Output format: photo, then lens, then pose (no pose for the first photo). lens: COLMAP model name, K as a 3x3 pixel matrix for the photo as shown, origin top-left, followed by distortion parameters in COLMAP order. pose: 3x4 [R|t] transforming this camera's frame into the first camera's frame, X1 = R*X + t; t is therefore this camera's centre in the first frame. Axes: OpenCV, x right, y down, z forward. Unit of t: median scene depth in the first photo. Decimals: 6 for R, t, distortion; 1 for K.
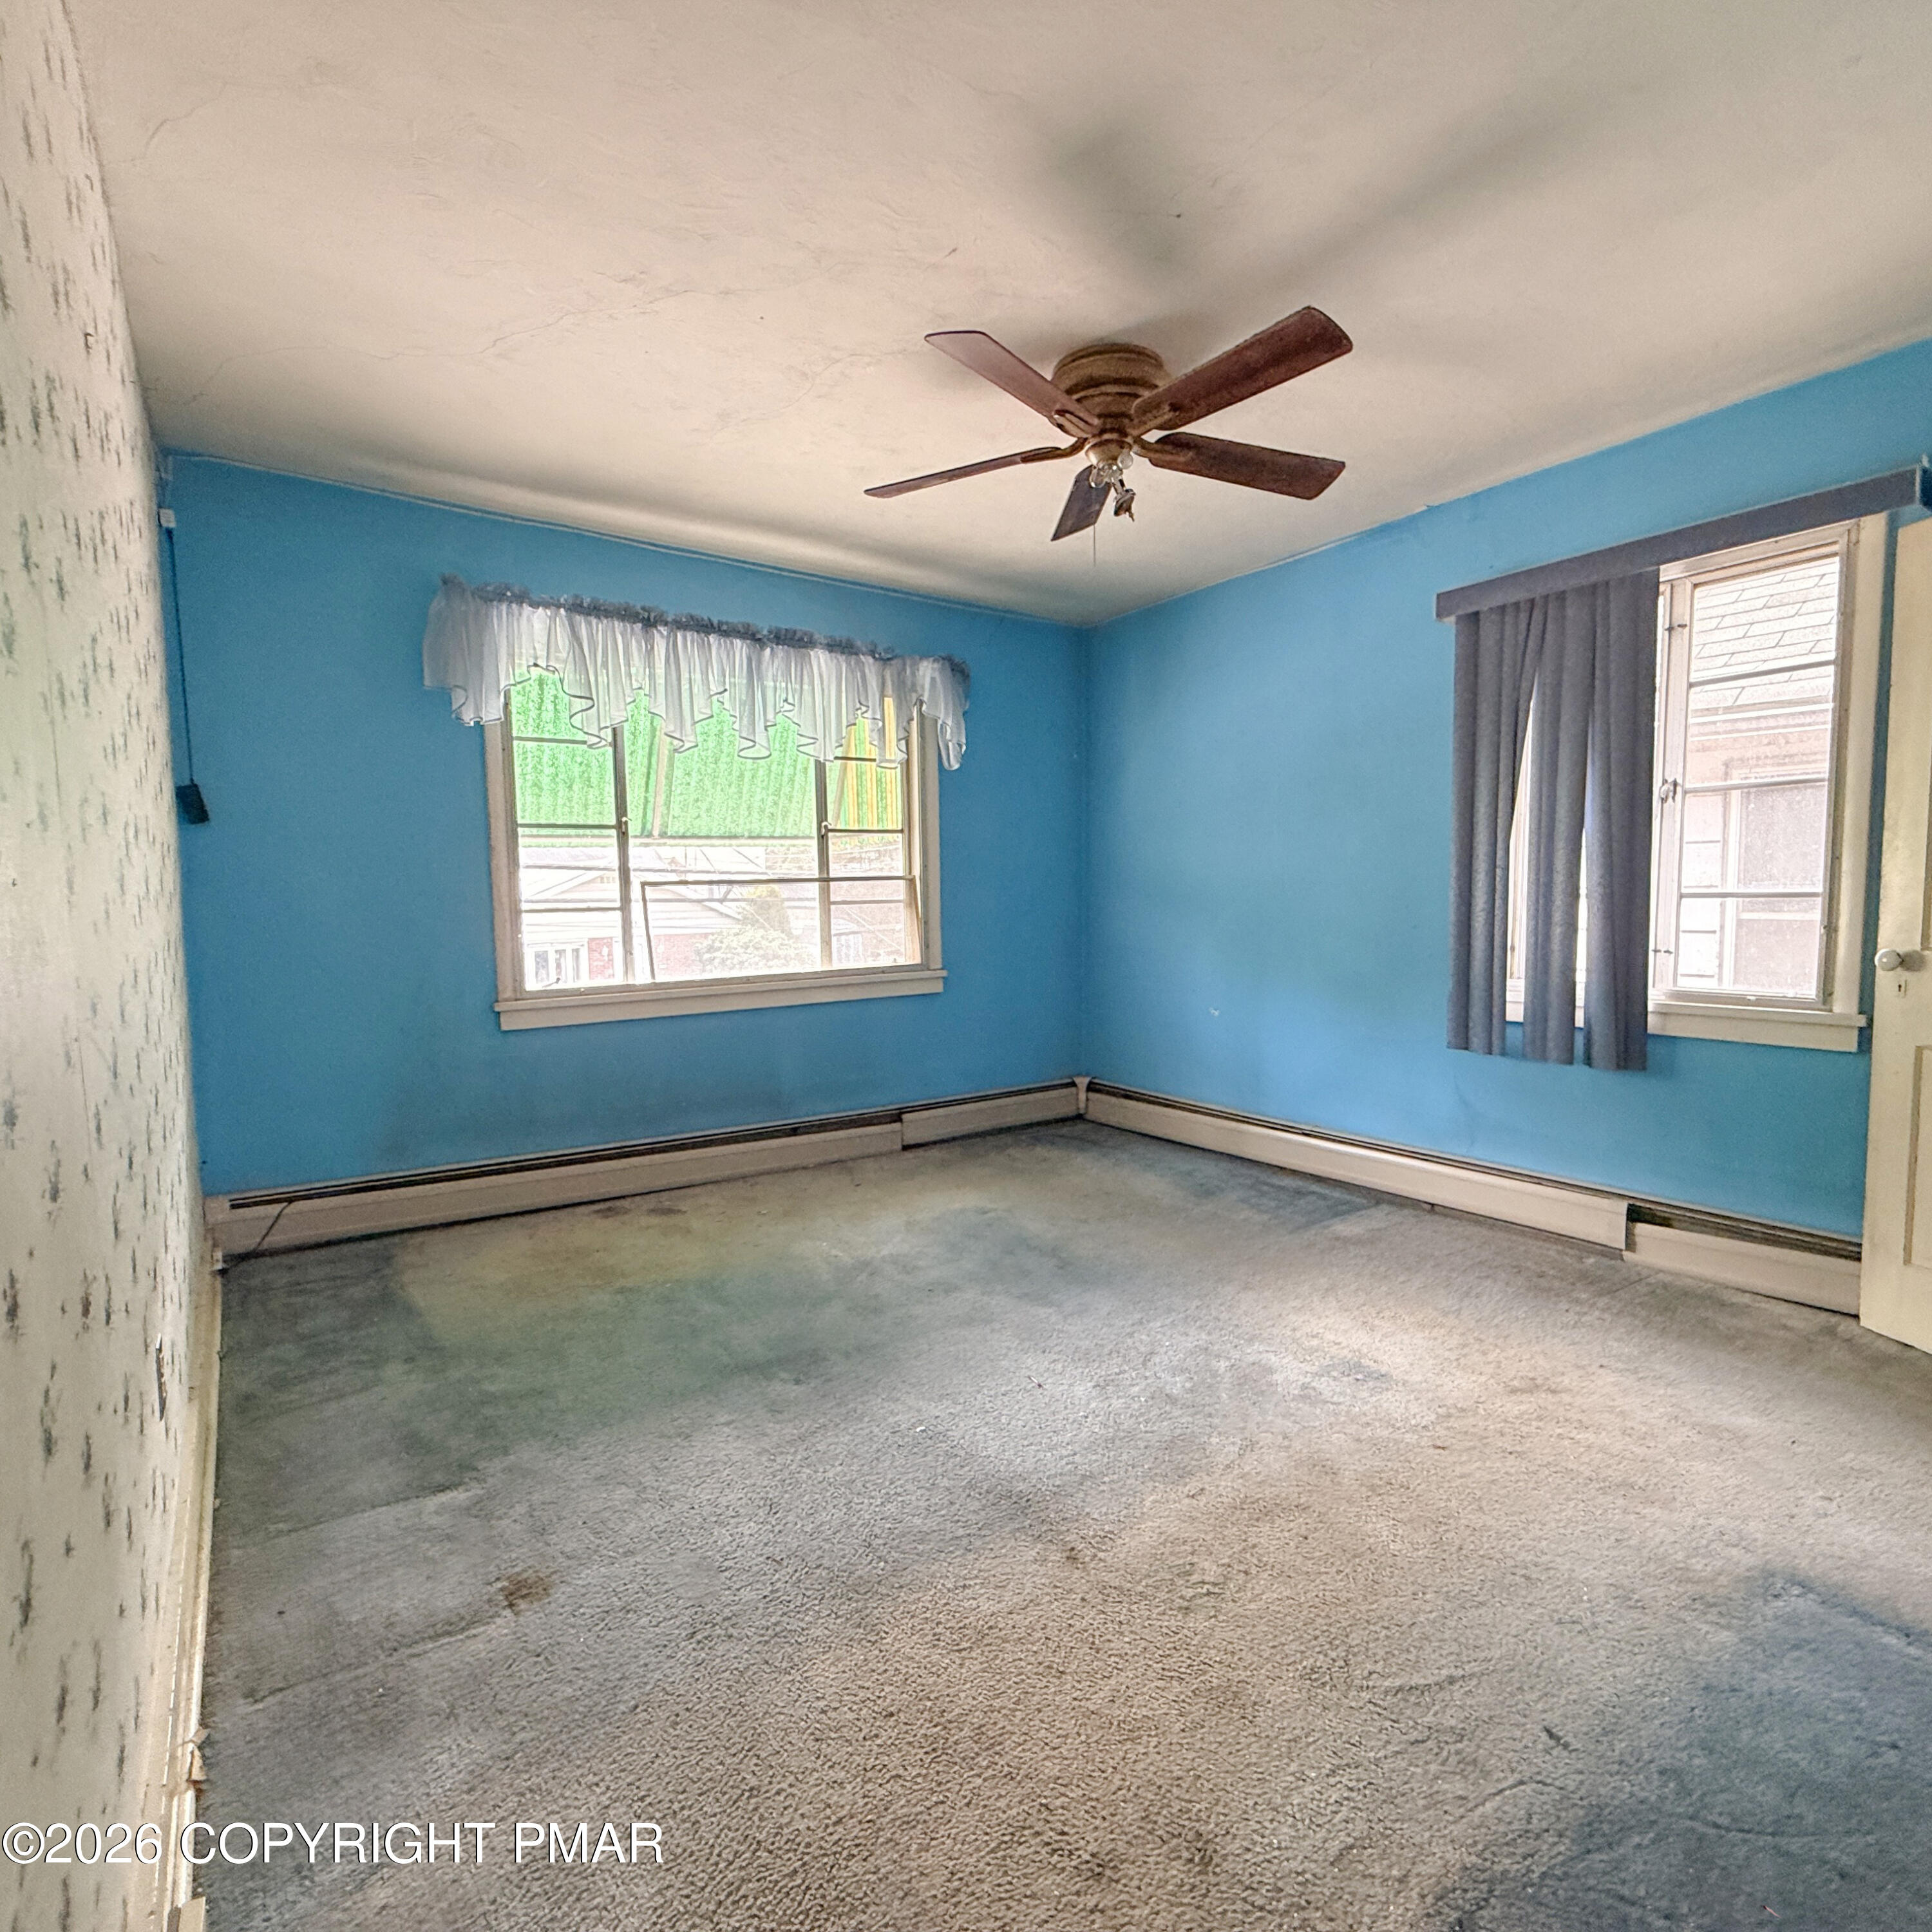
lens RADIAL K [[1032.1, 0, 966.0], [0, 1032.1, 966.0], [0, 0, 1]] dist [-0.002242, 0.000857]
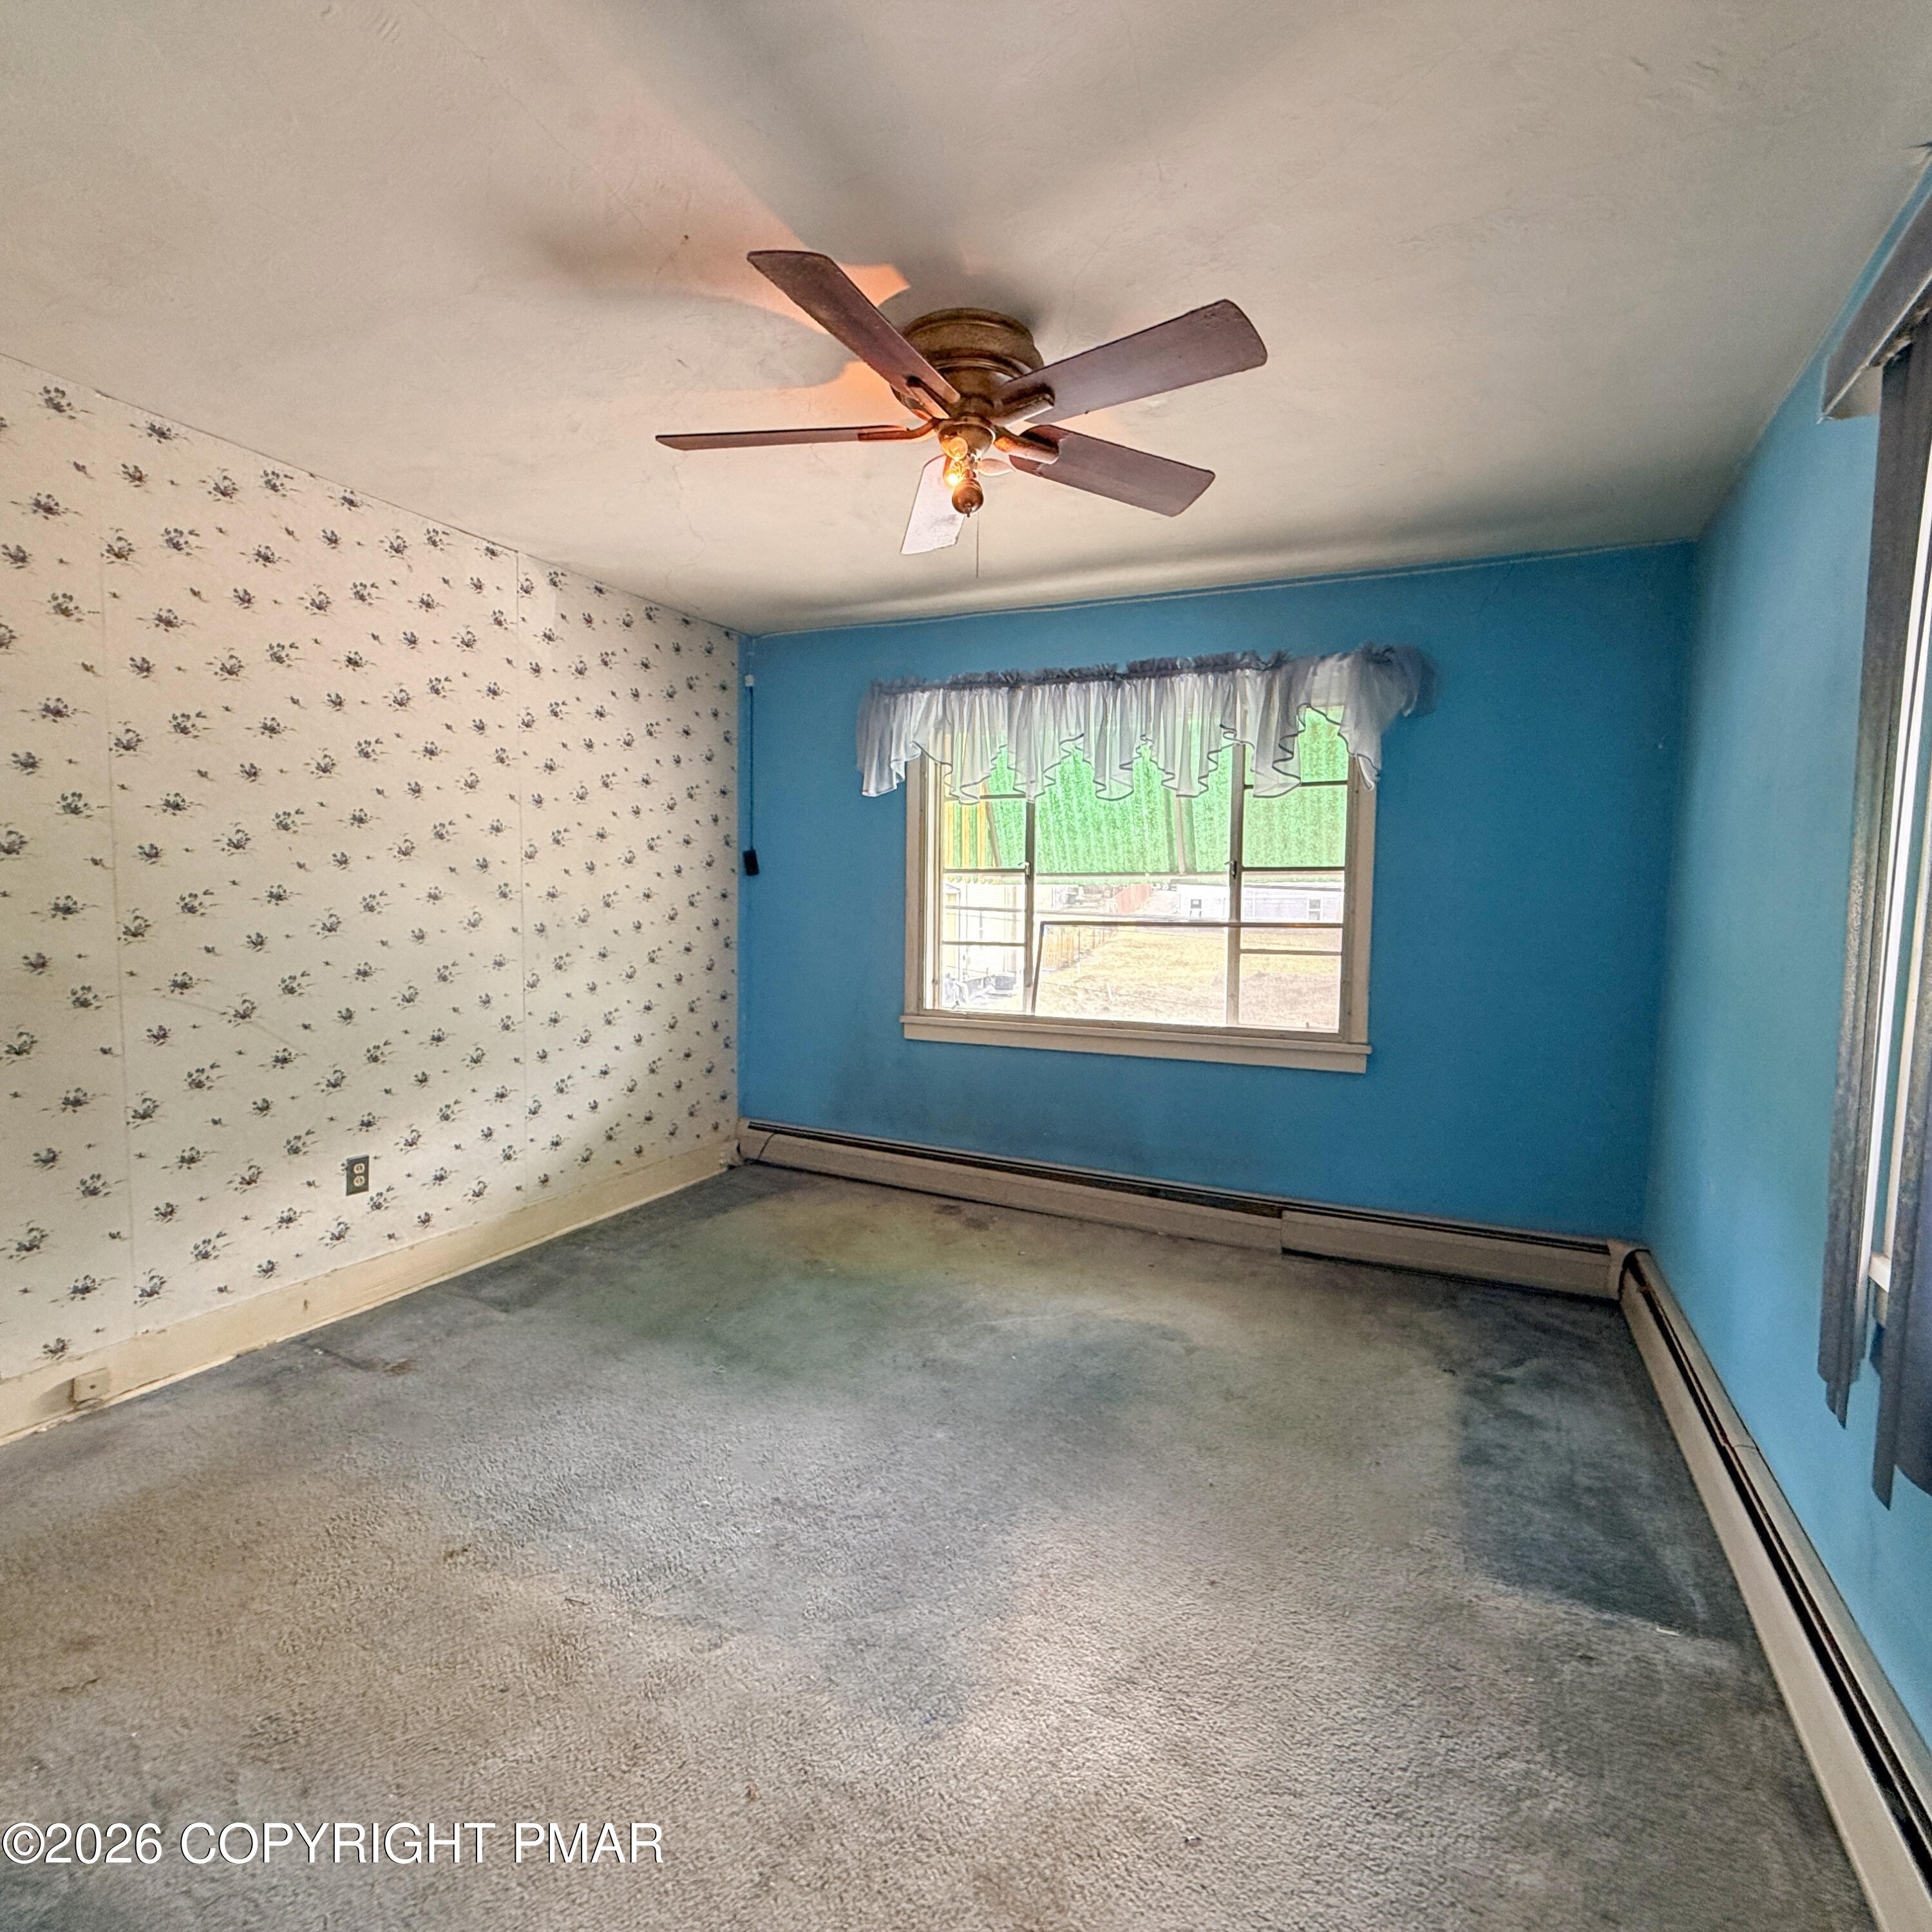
lens RADIAL K [[1032.1, 0, 966.0], [0, 1032.1, 966.0], [0, 0, 1]] dist [-0.002242, 0.000857]
pose [[0.490574, 0.078186, -0.867885, 0.584204], [-0.085590, 0.995474, 0.041300, -0.072567], [0.867186, 0.054021, 0.495046, 0.401086]]
